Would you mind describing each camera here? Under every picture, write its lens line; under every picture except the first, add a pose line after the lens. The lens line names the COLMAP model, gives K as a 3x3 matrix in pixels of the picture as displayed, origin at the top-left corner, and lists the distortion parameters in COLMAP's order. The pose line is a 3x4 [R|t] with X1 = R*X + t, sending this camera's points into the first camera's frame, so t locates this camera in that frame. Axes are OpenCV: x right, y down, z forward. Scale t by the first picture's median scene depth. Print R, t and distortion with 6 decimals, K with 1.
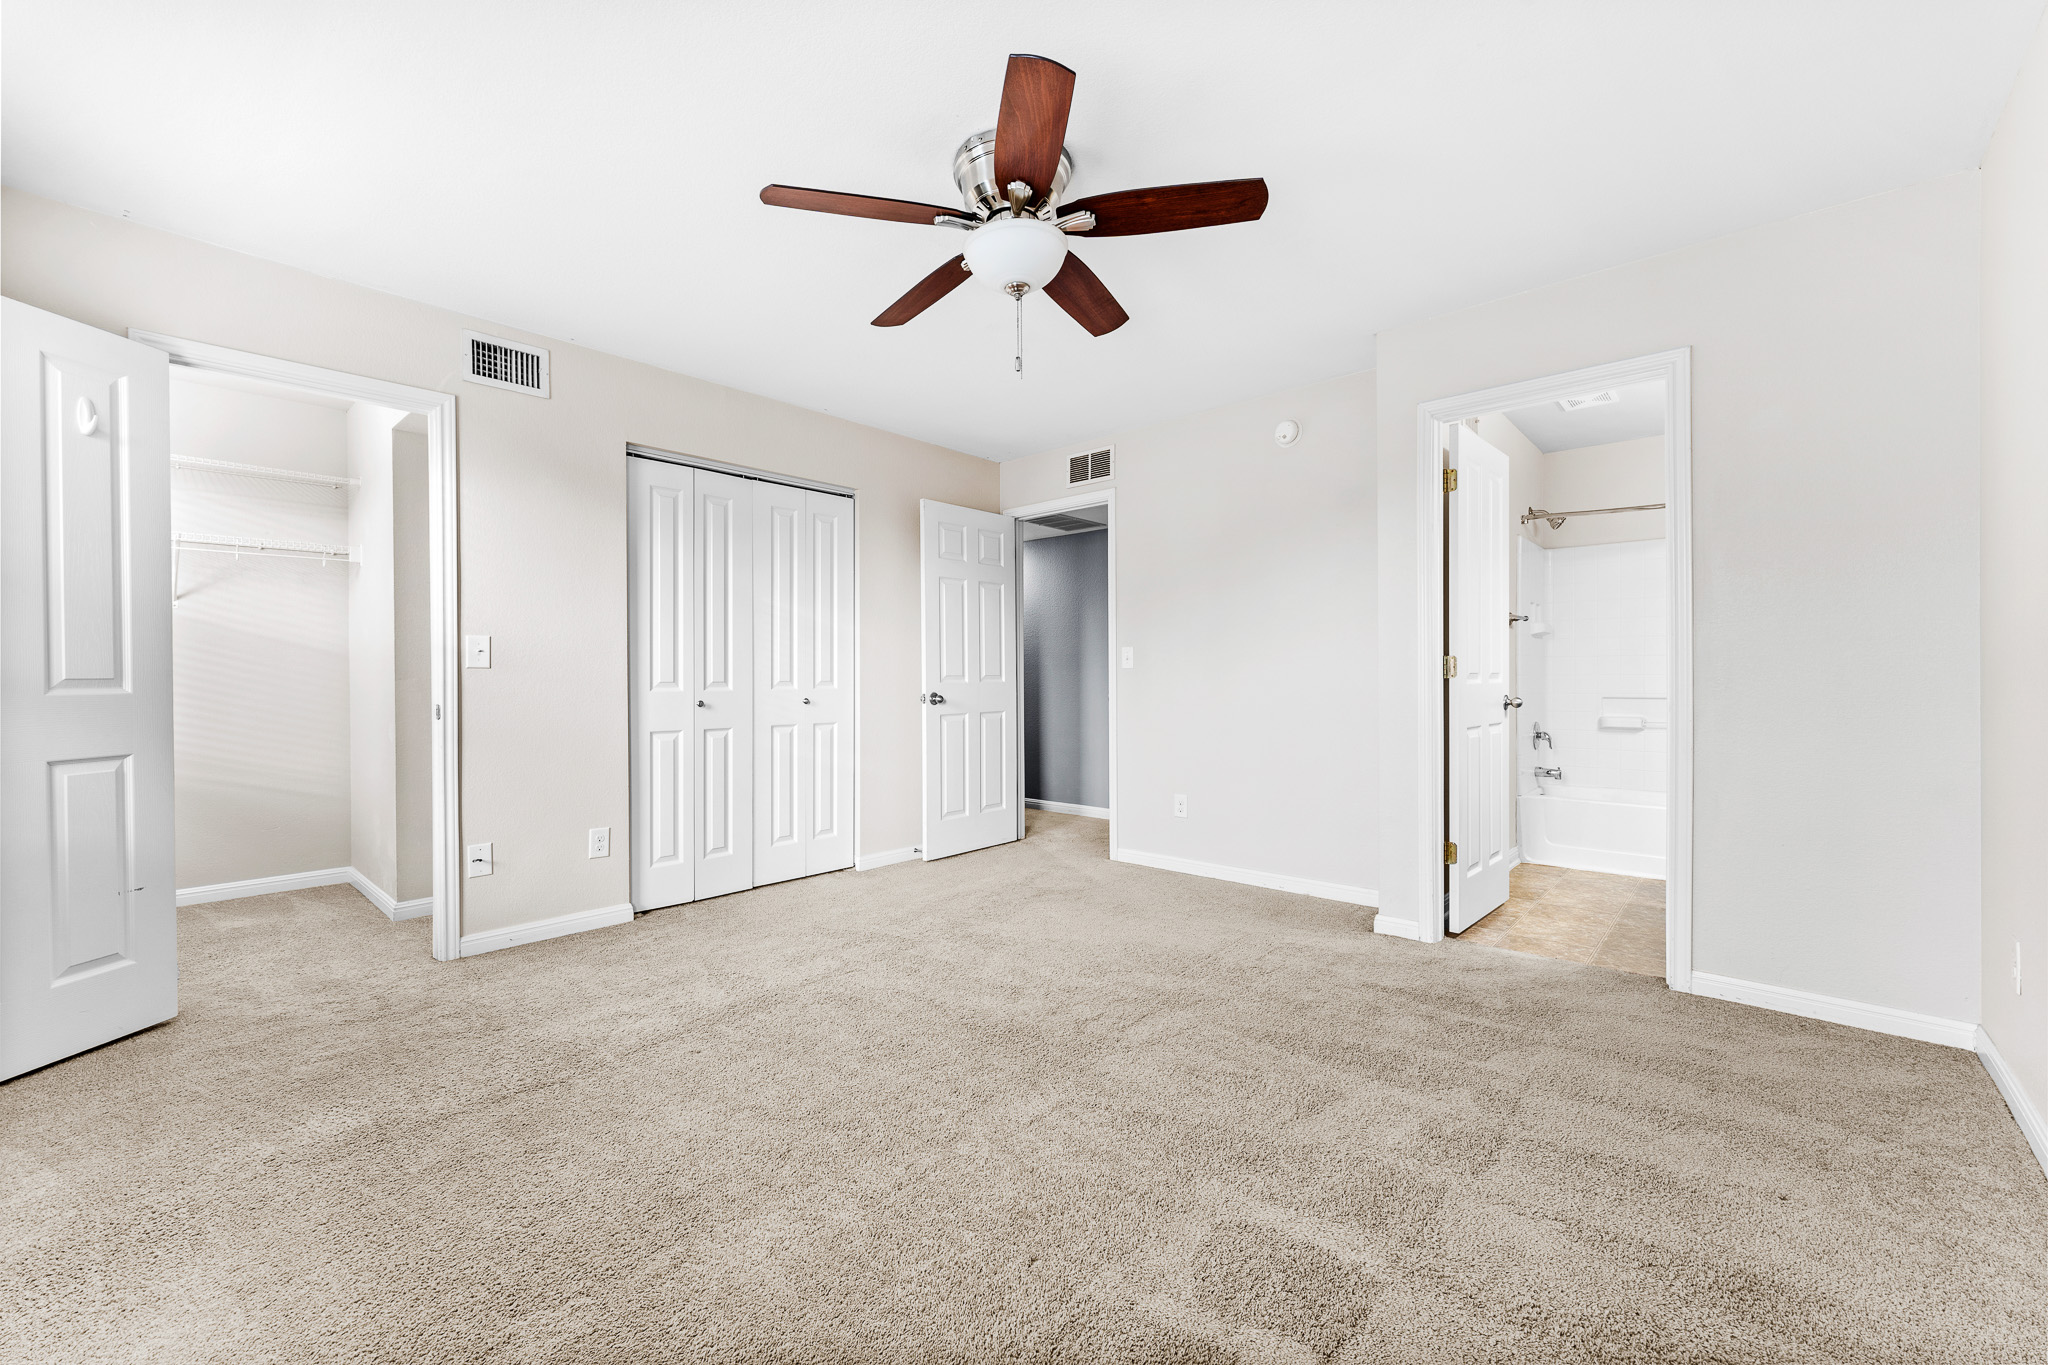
lens RADIAL K [[837.6, 0, 1026.7], [0, 837.6, 681.4], [0, 0, 1]] dist [-0.002986, -0.000044]
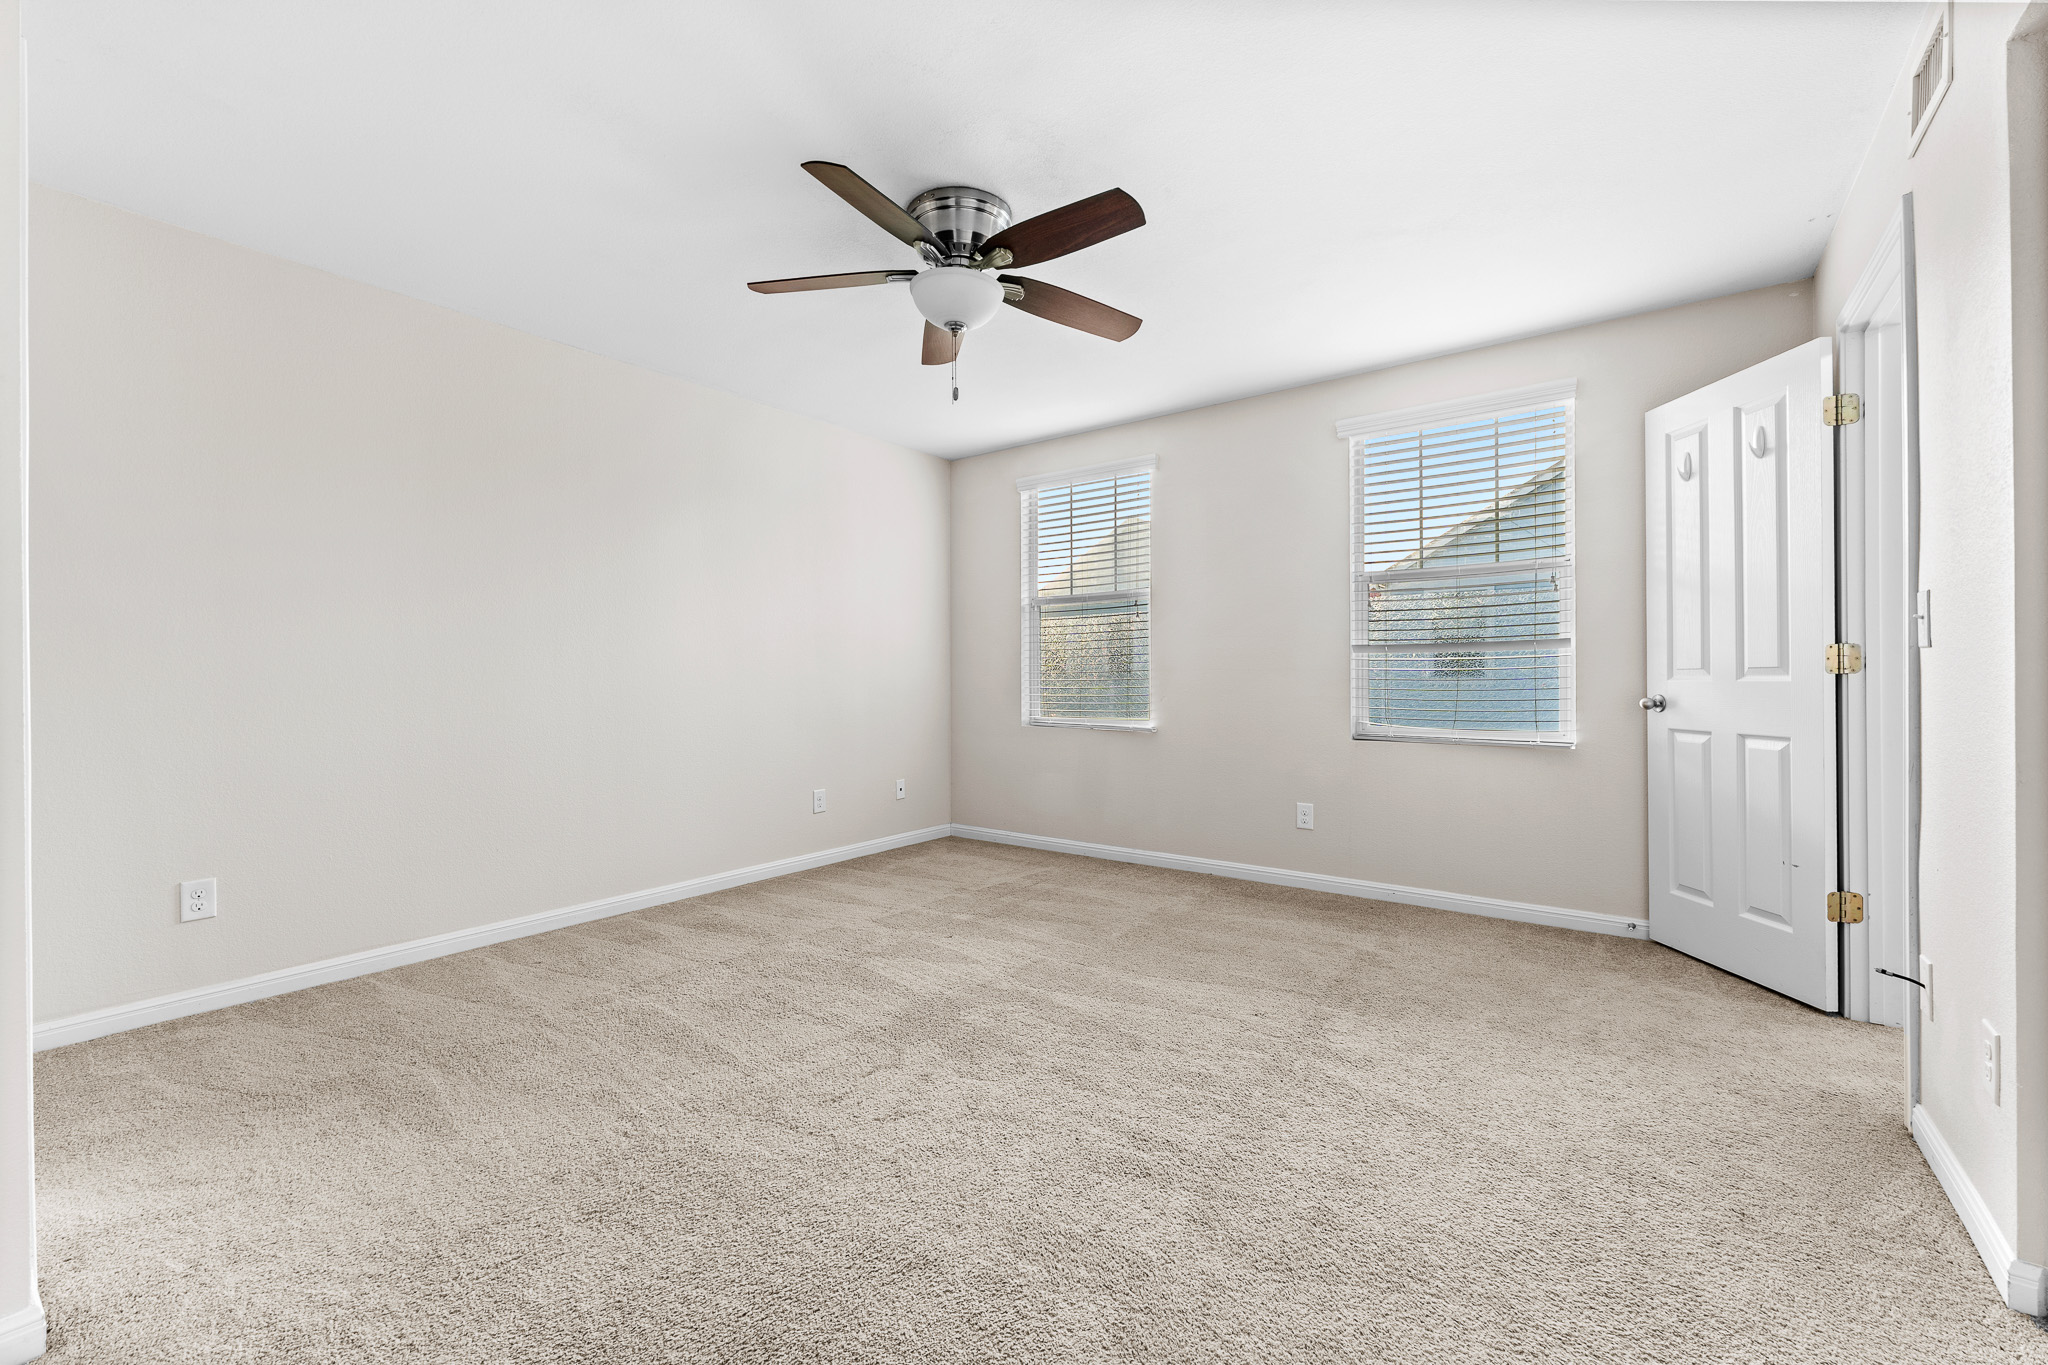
lens RADIAL K [[837.6, 0, 1015.0], [0, 837.6, 677.5], [0, 0, 1]] dist [-0.002986, -0.000044]
pose [[-0.998599, 0.011904, -0.051566, -0.016167], [0.011528, 0.999905, 0.007582, -0.006383], [0.051651, 0.006976, -0.998641, 1.420523]]
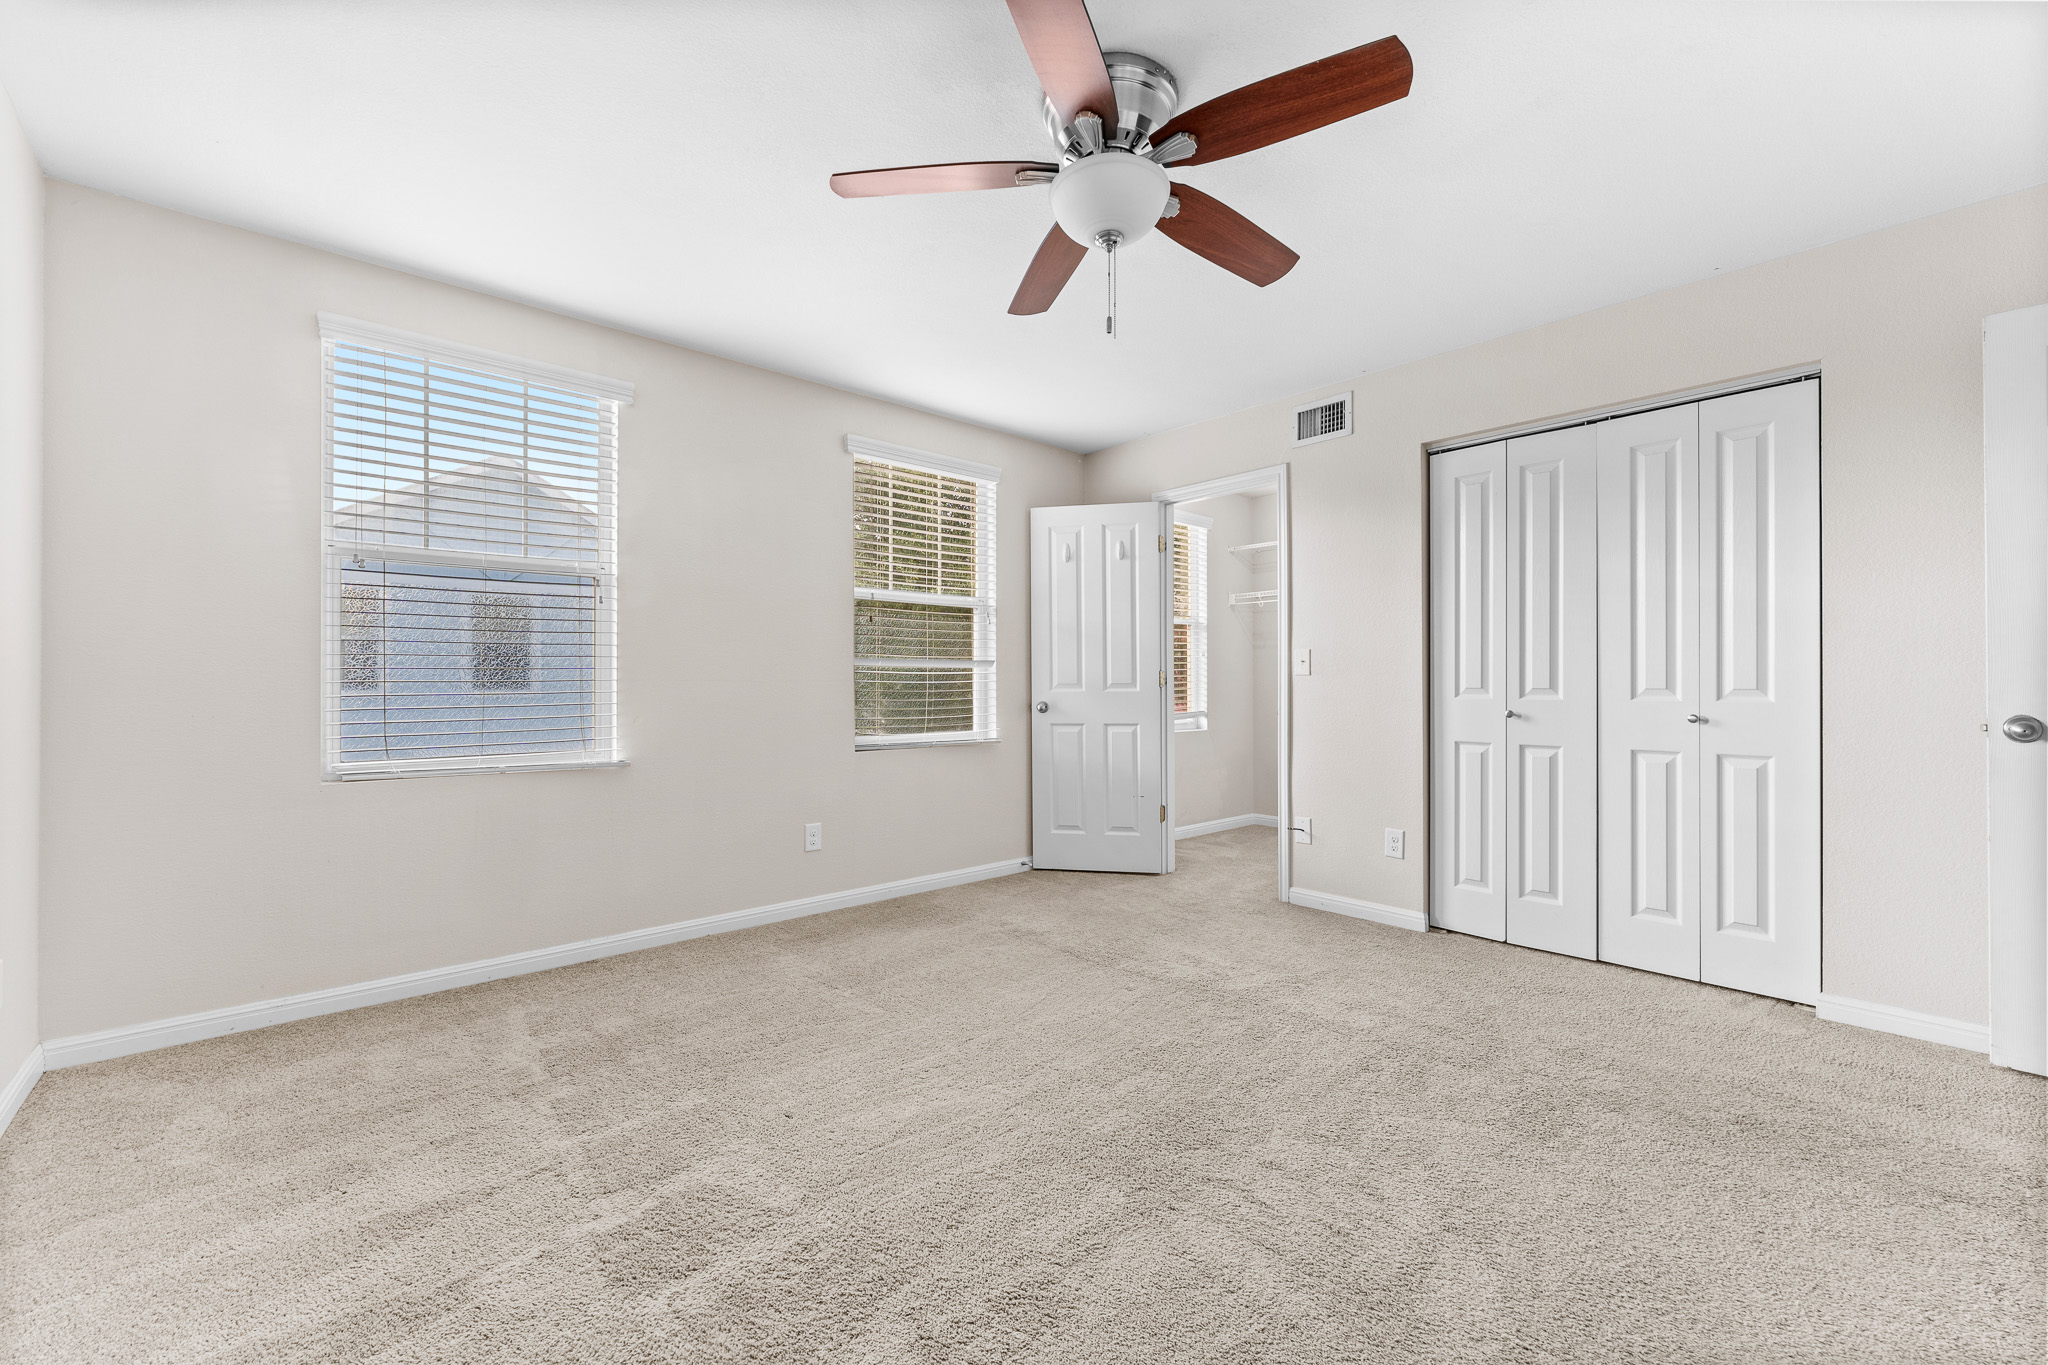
lens RADIAL K [[837.6, 0, 1020.7], [0, 837.6, 680.4], [0, 0, 1]] dist [-0.002986, -0.000044]
pose [[-0.125074, 0.001193, -0.992147, 0.580569], [-0.003770, 0.999991, 0.001677, -0.008128], [0.992140, 0.003951, -0.125068, 0.682024]]
